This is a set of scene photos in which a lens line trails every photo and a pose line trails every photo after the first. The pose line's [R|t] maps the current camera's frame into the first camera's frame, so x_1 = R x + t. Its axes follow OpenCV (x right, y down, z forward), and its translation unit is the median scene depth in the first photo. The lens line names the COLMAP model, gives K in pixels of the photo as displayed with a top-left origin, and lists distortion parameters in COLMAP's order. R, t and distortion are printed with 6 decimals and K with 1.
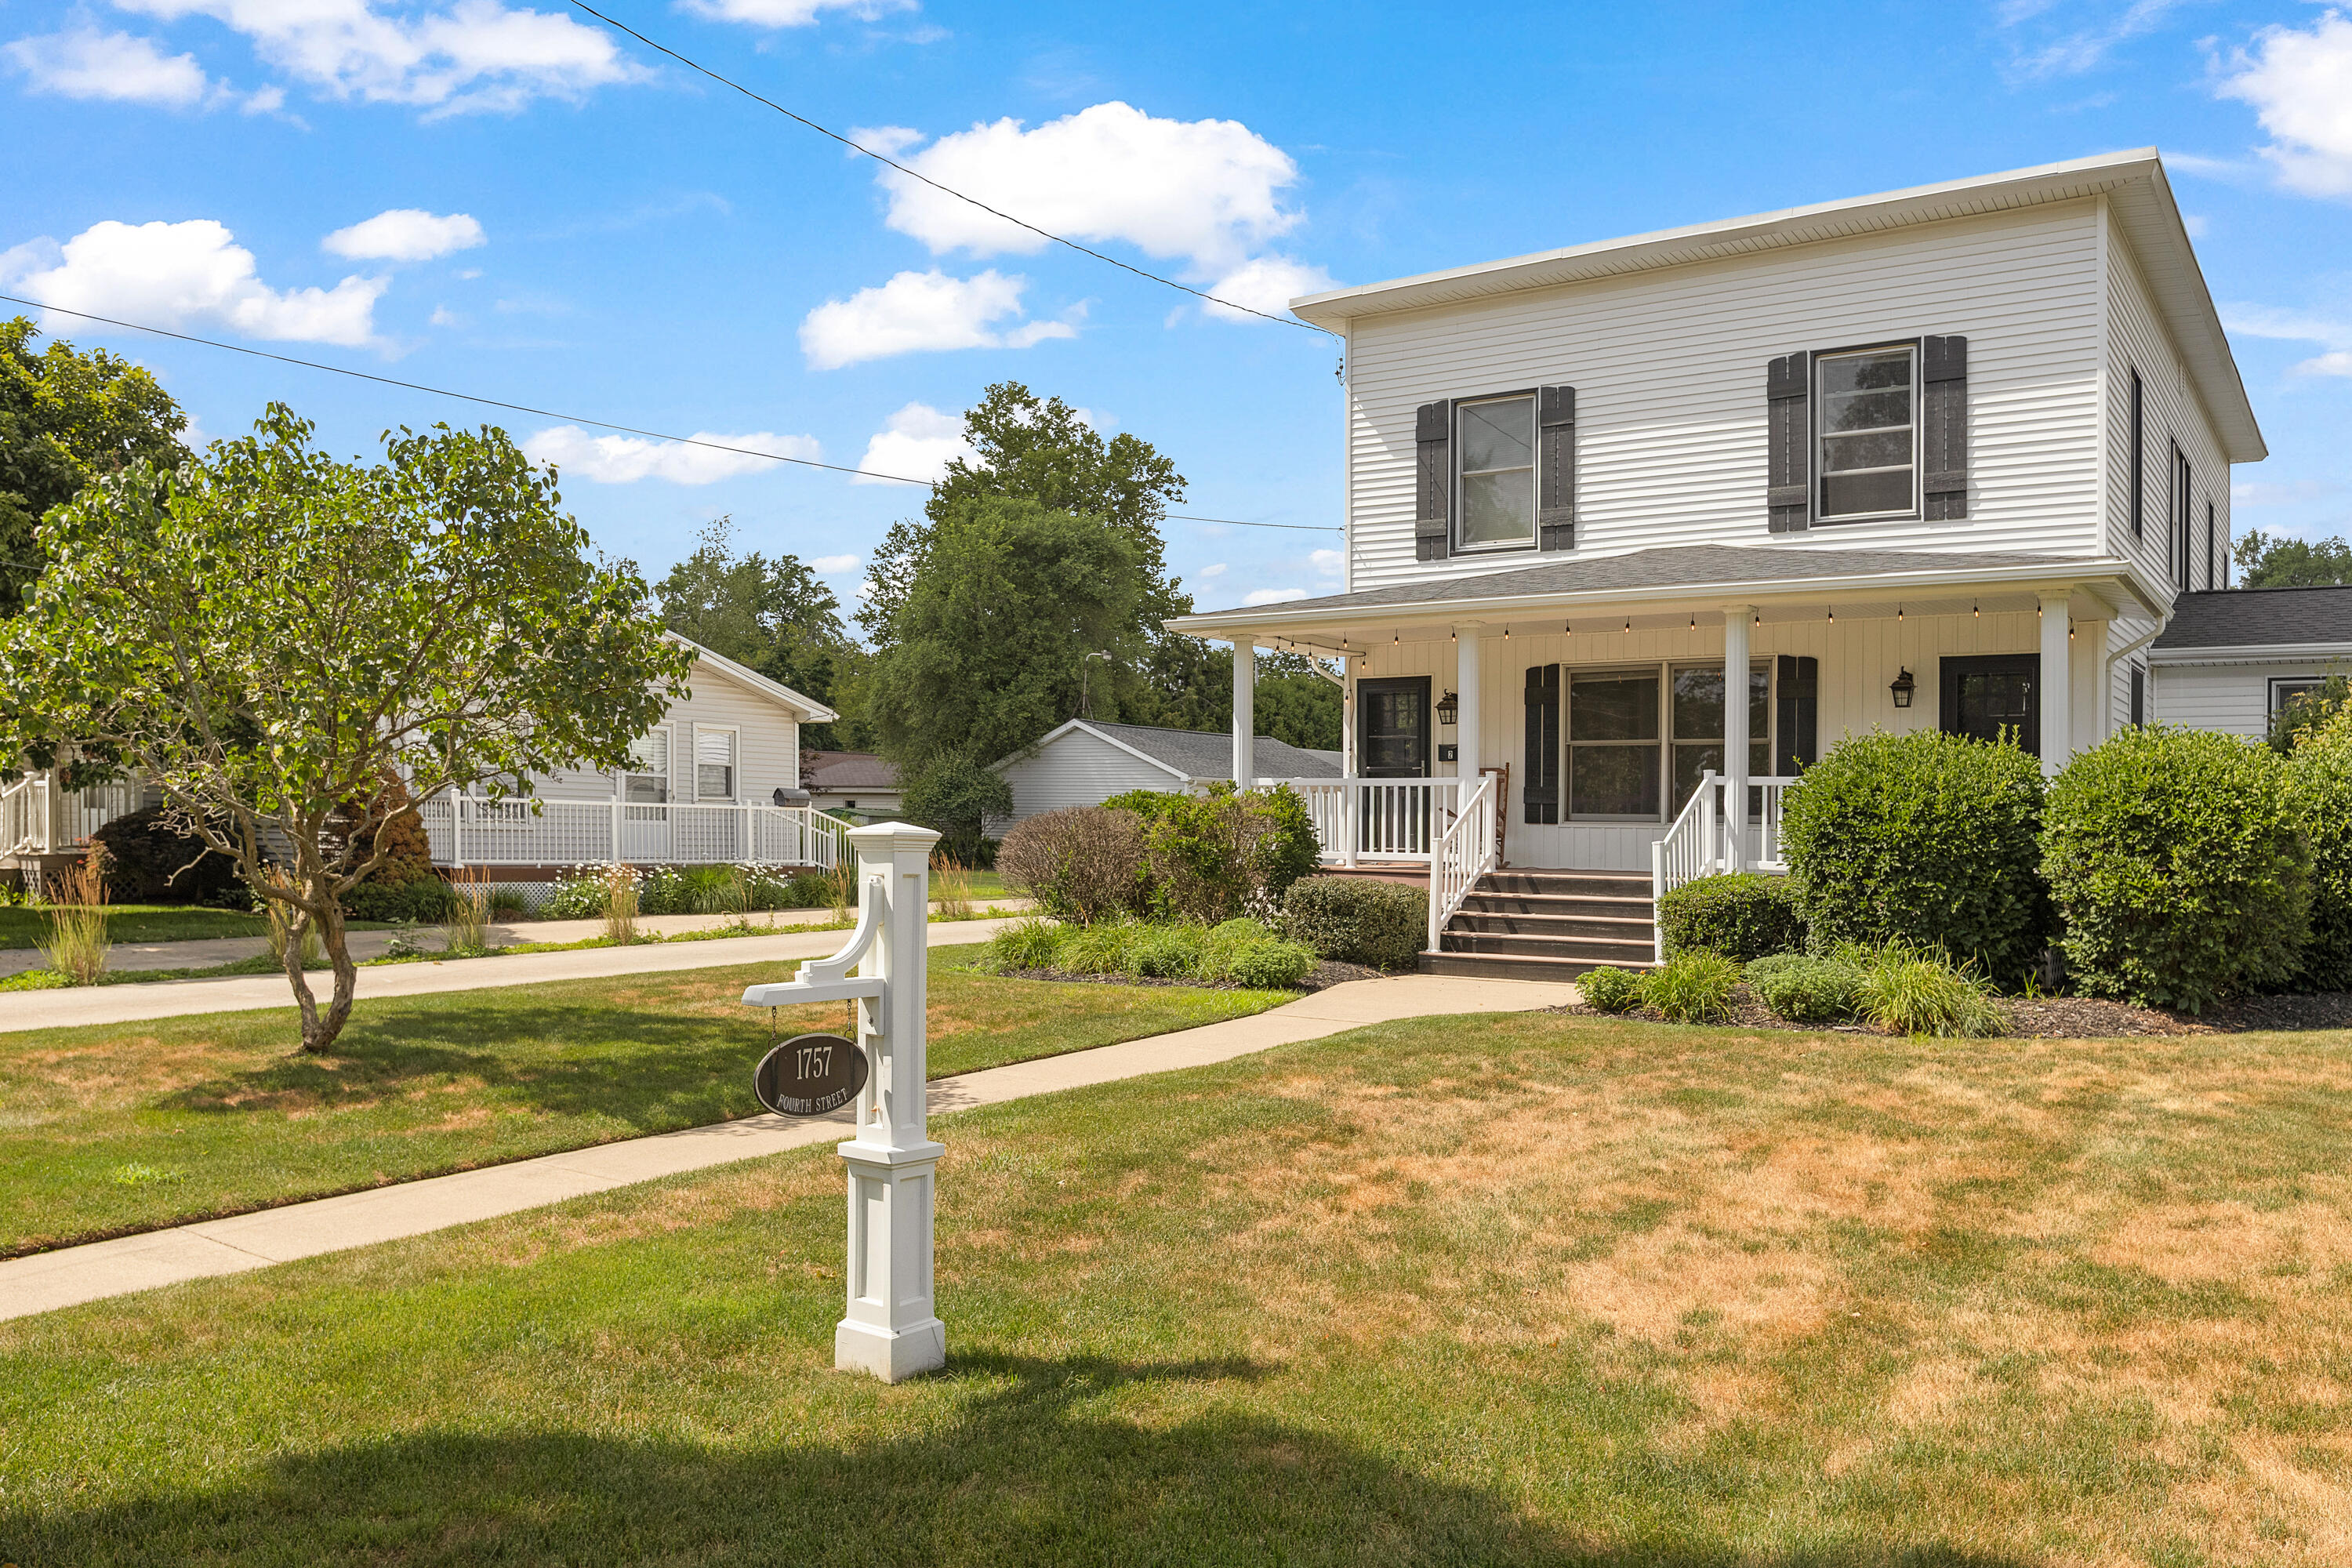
lens RADIAL K [[1770.0, 0, 1175.3], [0, 1770.0, 850.4], [0, 0, 1]] dist [-0.038377, -0.006805]
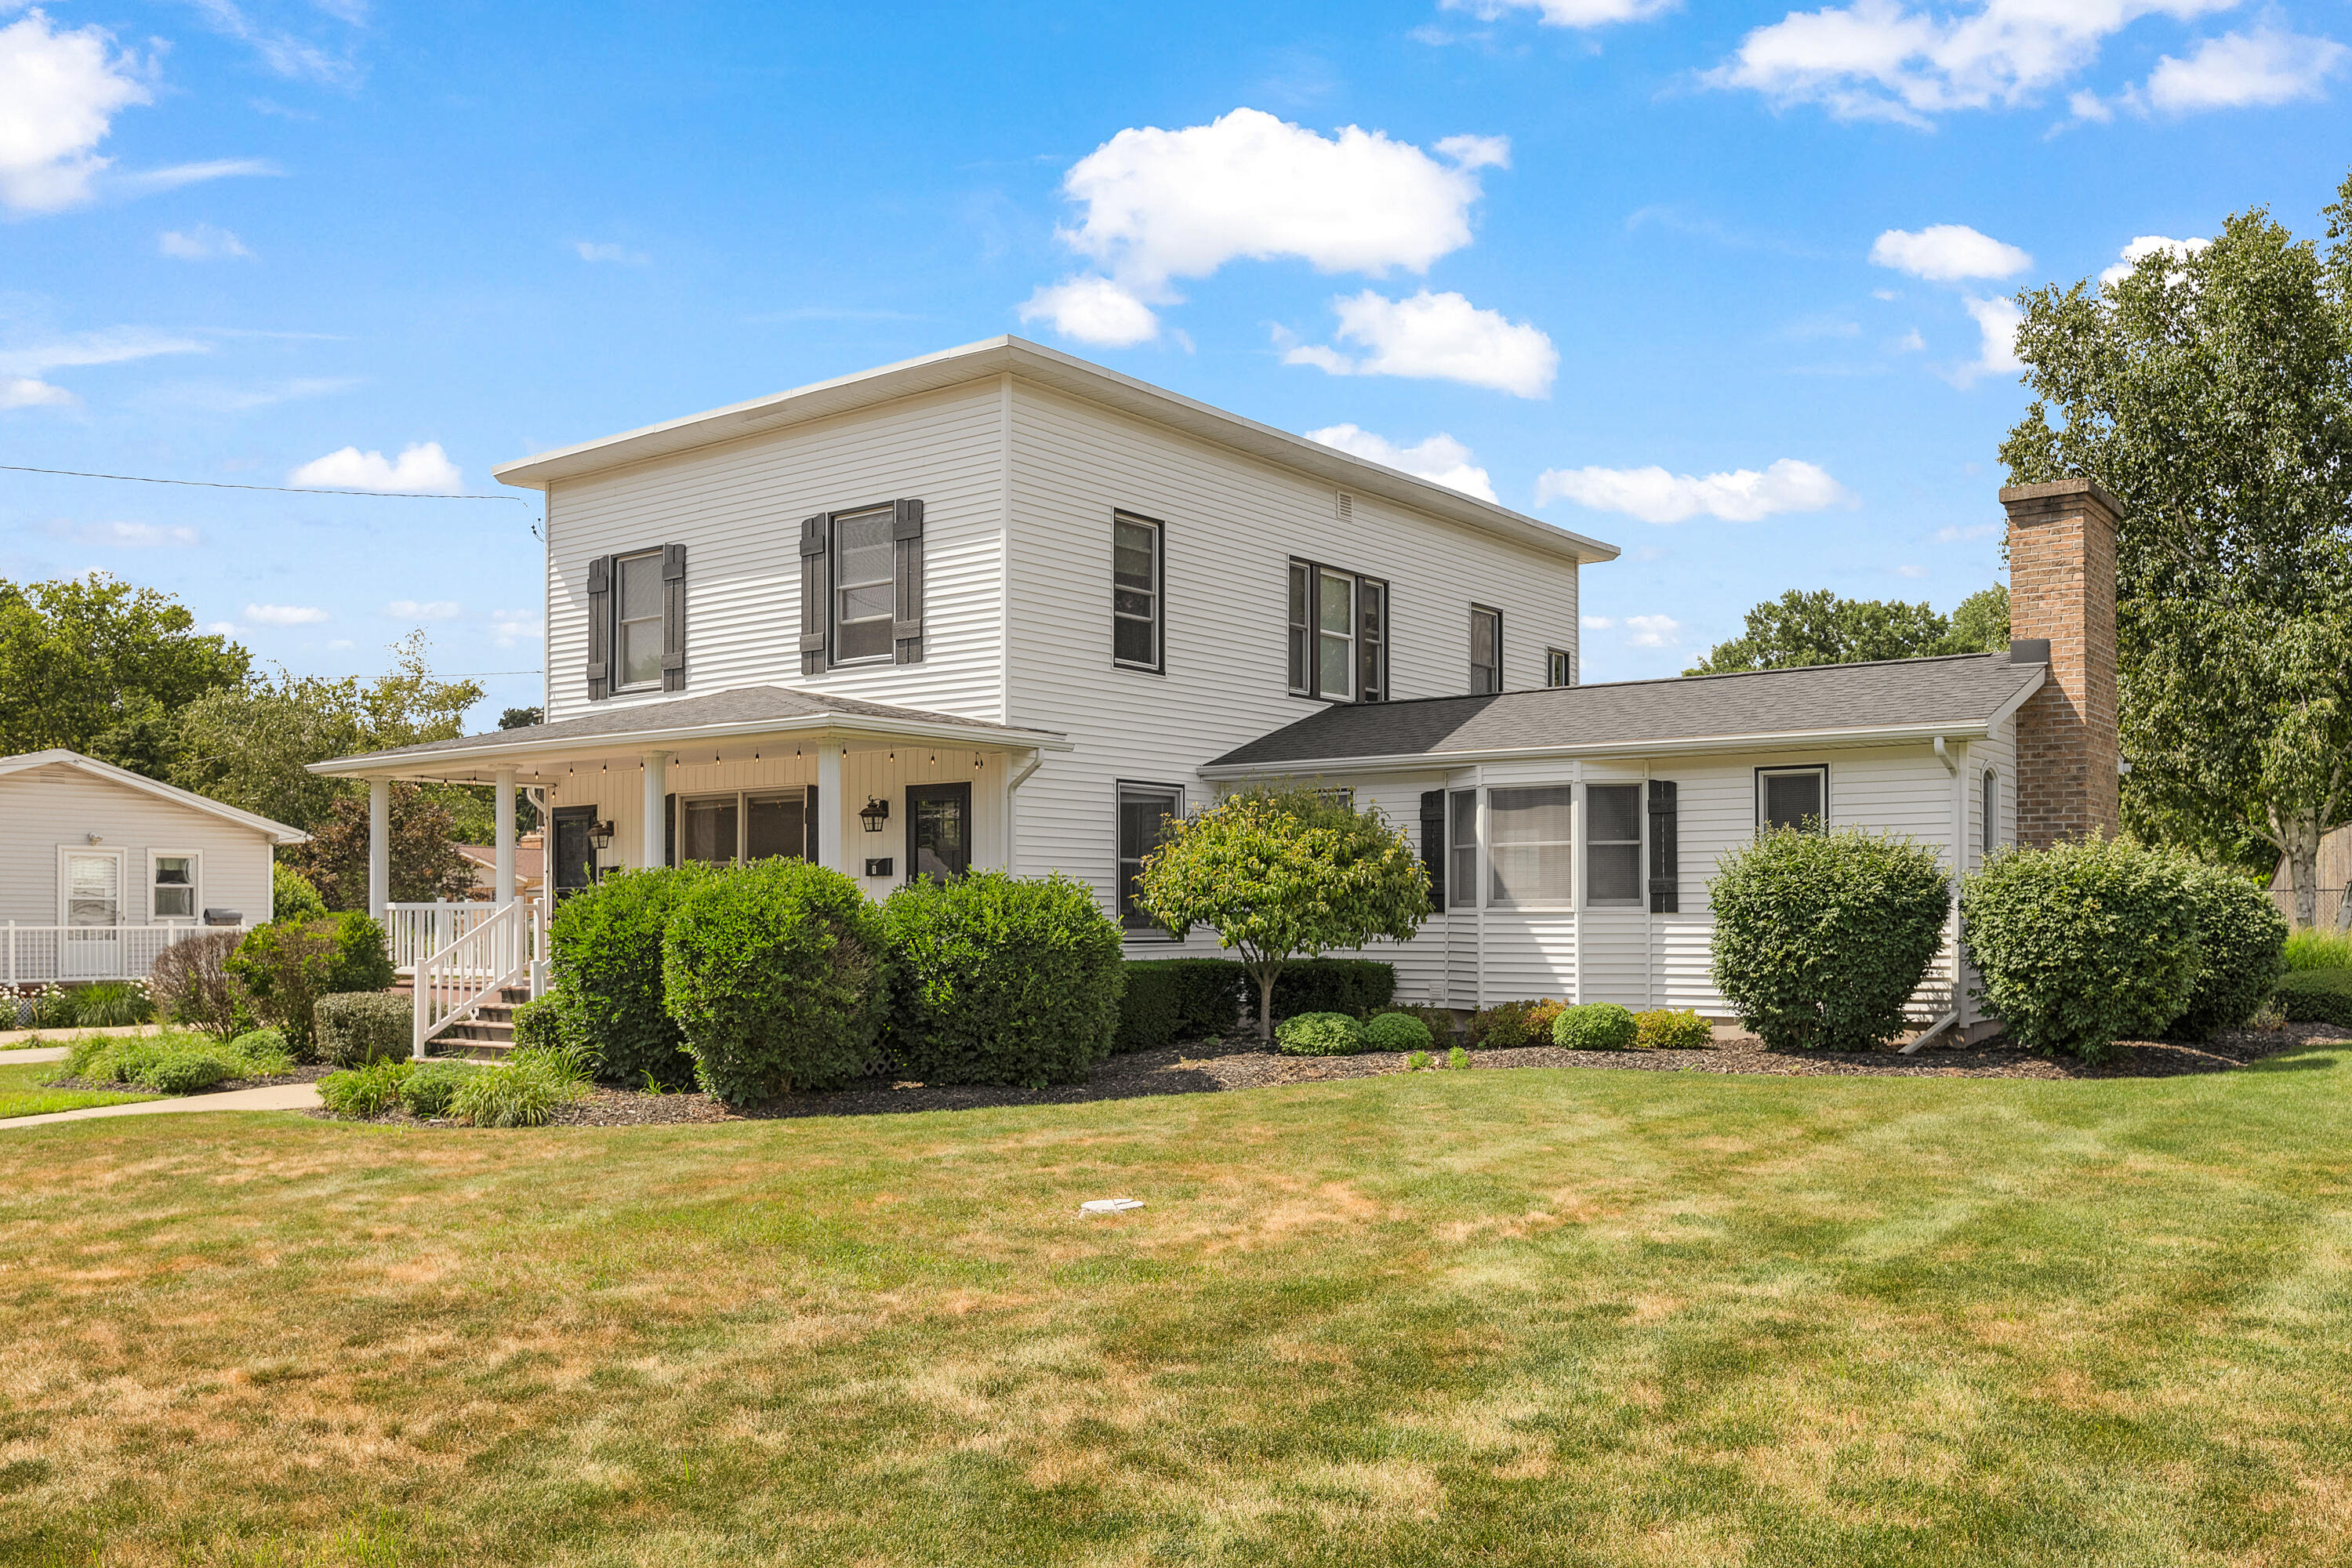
lens RADIAL K [[1904.1, 0, 1174.9], [0, 1904.1, 852.0], [0, 0, 1]] dist [0.000644, -0.131832]
pose [[0.999051, -0.021589, -0.037835, 0.625220], [0.019874, 0.998784, -0.045118, -0.009691], [0.038763, 0.044323, 0.998265, -0.191905]]
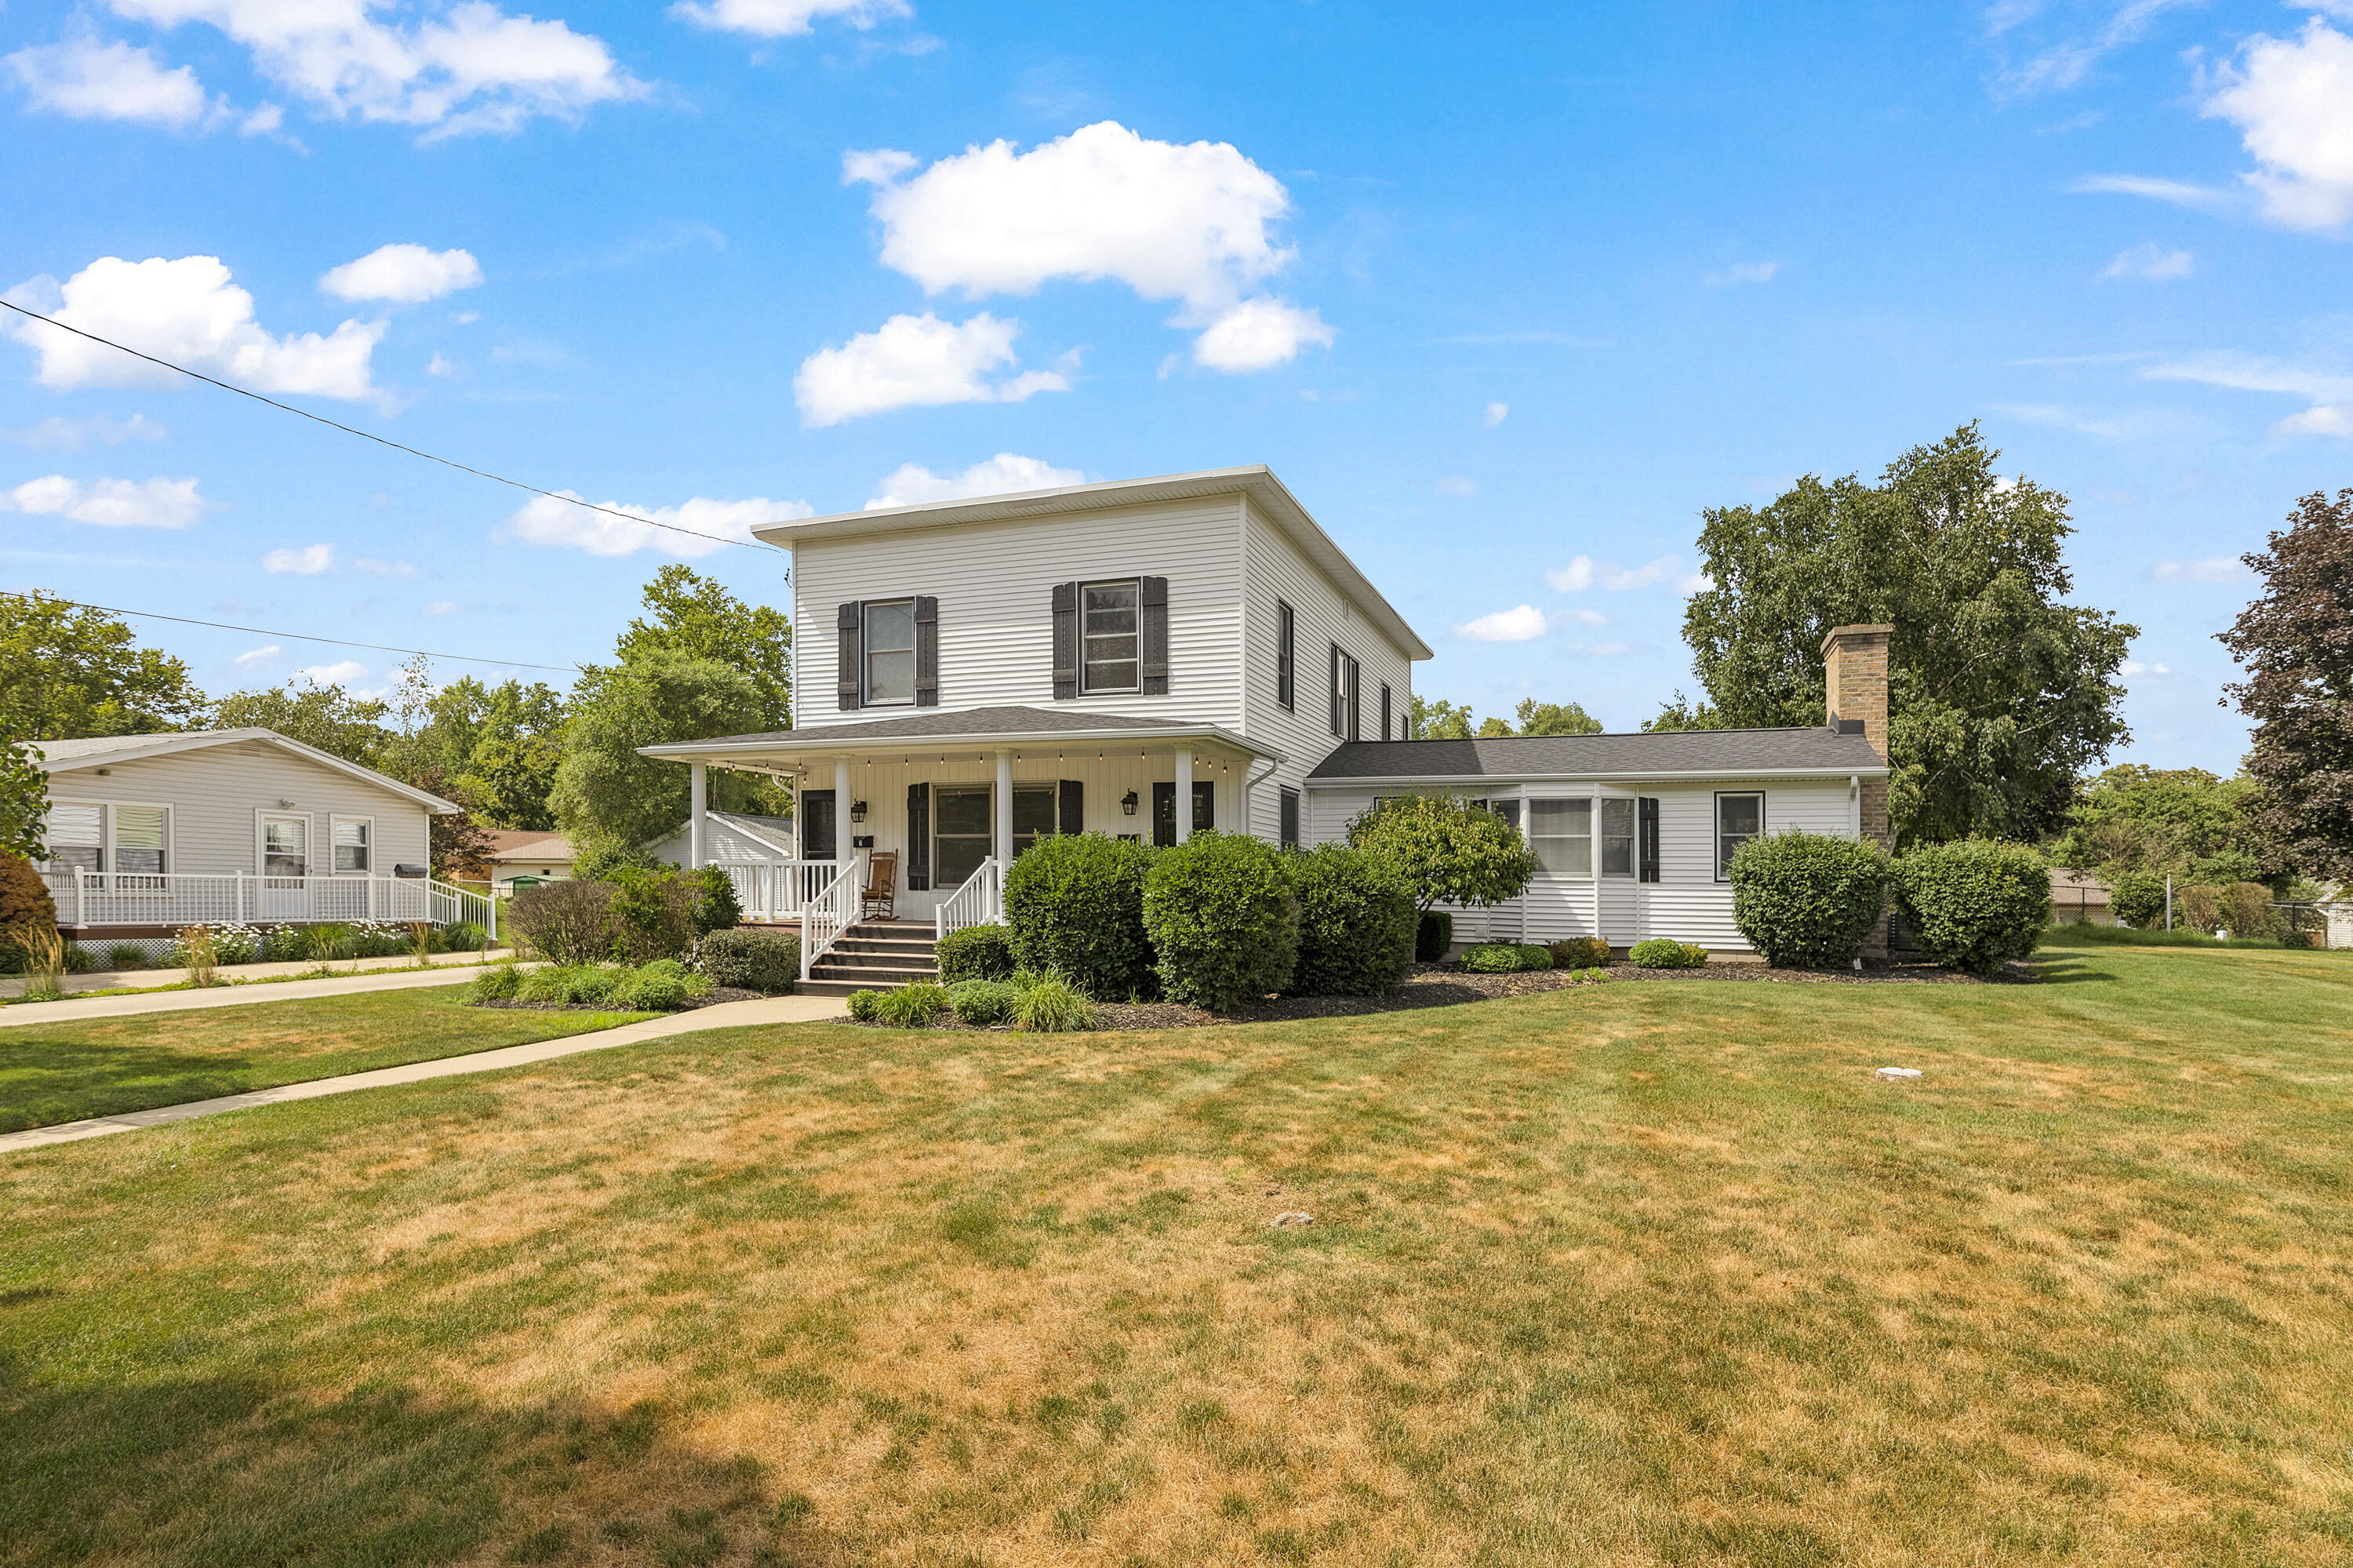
lens RADIAL K [[1220.8, 0, 1186.1], [0, 1220.8, 884.1], [0, 0, 1]] dist [-0.005817, -0.000678]
pose [[0.968695, -0.004598, 0.248212, 0.187744], [0.007863, 0.999895, -0.012162, -0.006679], [-0.248130, 0.013733, 0.968629, -0.052772]]
